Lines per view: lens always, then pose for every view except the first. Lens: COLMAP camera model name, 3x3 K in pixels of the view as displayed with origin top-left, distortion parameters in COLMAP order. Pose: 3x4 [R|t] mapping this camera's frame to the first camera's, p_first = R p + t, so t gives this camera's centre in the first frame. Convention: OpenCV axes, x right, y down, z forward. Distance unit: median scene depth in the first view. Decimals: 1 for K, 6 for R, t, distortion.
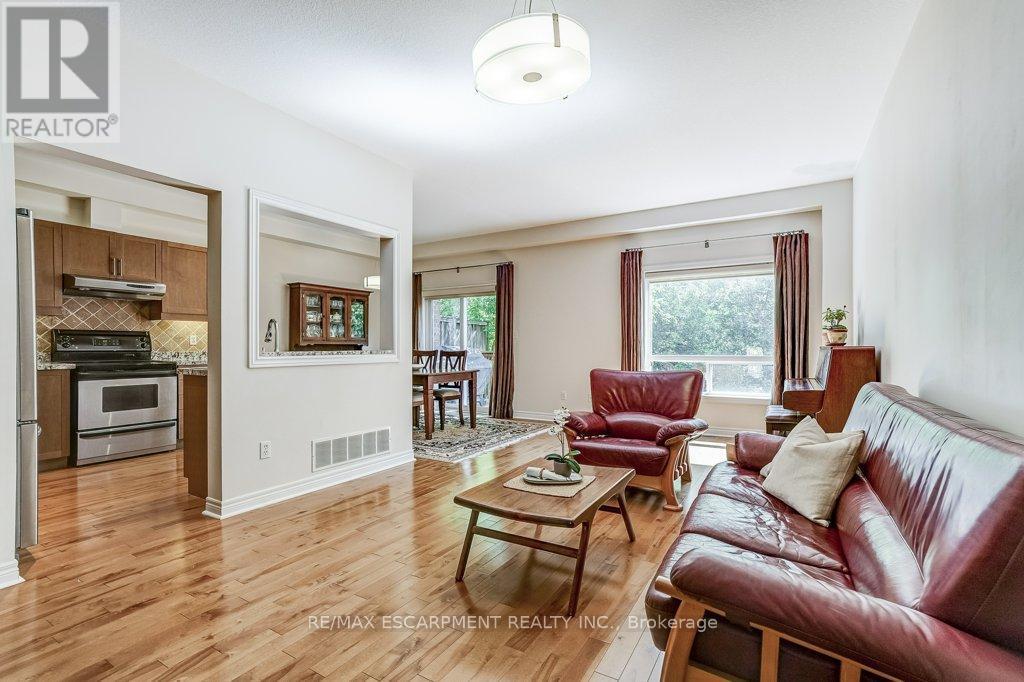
lens RADIAL K [[469.1, 0, 522.7], [0, 469.1, 339.0], [0, 0, 1]] dist [-0.001993, -0.000086]
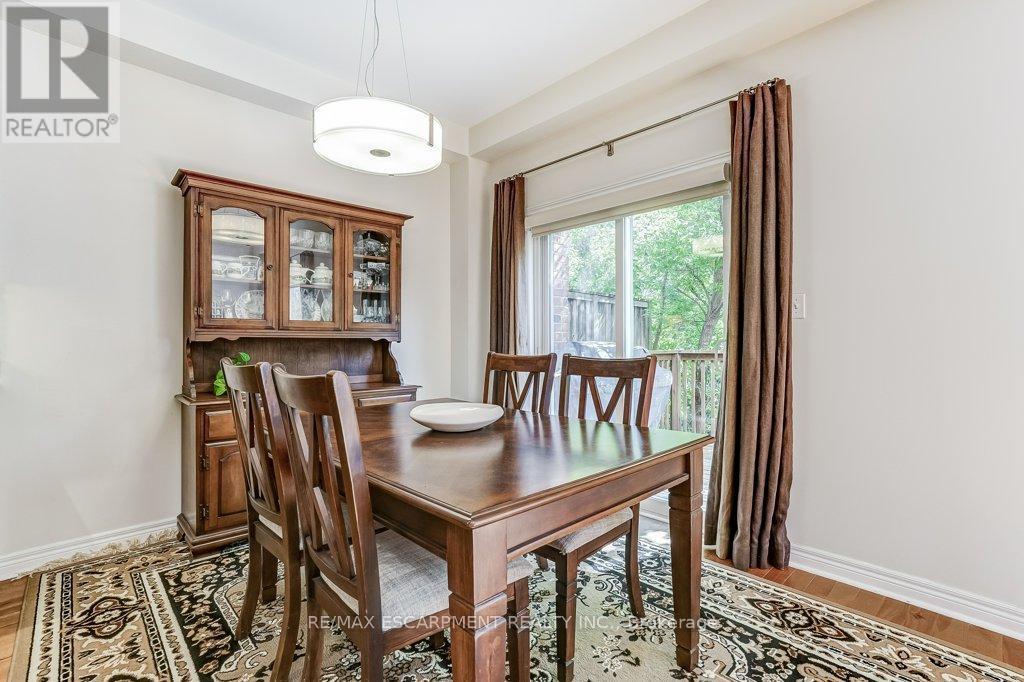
lens RADIAL K [[469.1, 0, 520.6], [0, 469.1, 337.4], [0, 0, 1]] dist [-0.001993, -0.000086]
pose [[0.957612, -0.004565, -0.288027, -0.106444], [0.005418, 0.999983, 0.002161, 0.010259], [0.288012, -0.003630, 0.957620, 0.657287]]
